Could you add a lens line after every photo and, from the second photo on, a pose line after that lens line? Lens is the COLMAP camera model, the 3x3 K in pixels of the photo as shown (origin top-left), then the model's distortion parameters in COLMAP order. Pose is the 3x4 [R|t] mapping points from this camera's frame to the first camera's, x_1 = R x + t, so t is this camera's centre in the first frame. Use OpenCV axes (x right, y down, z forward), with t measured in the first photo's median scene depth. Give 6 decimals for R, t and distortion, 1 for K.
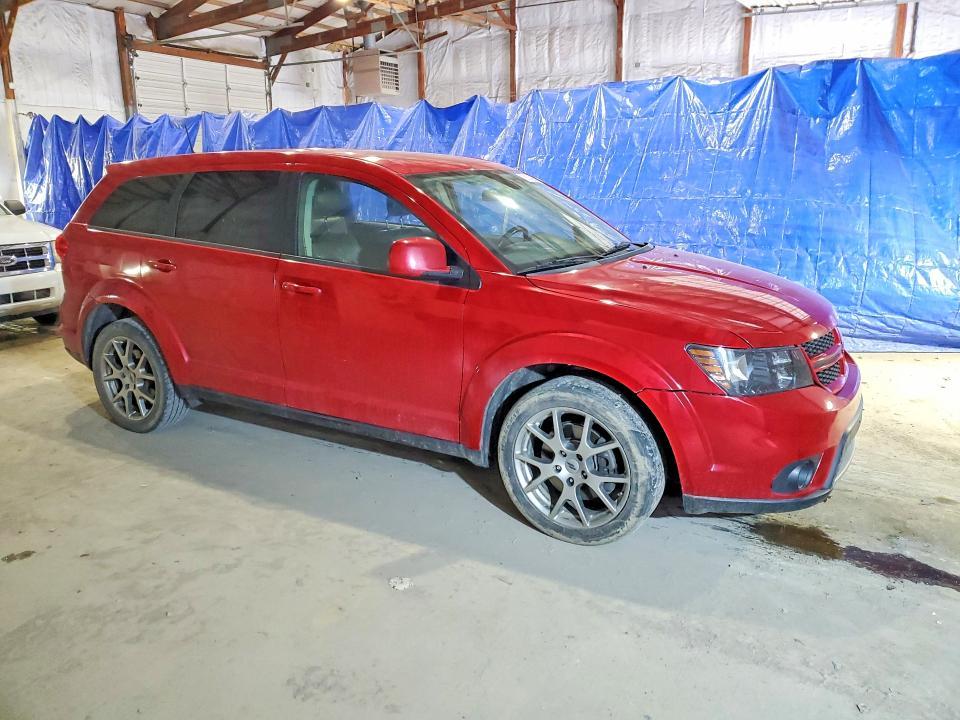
lens RADIAL K [[729.2, 0, 480.0], [0, 729.2, 360.0], [0, 0, 1]] dist [0.020185, -0.000142]
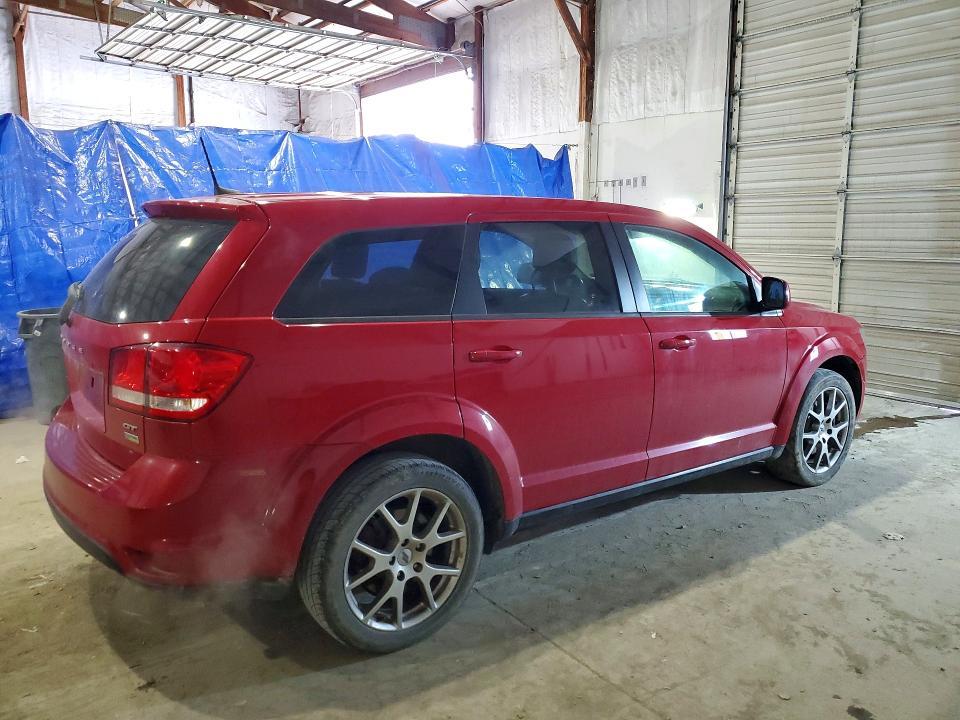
lens RADIAL K [[729.2, 0, 480.0], [0, 729.2, 360.0], [0, 0, 1]] dist [0.020185, -0.000142]
pose [[0.399504, -0.160055, 0.902651, -1.321042], [0.223426, 0.971949, 0.073456, -0.225311], [-0.889088, 0.172330, 0.424058, 0.898622]]
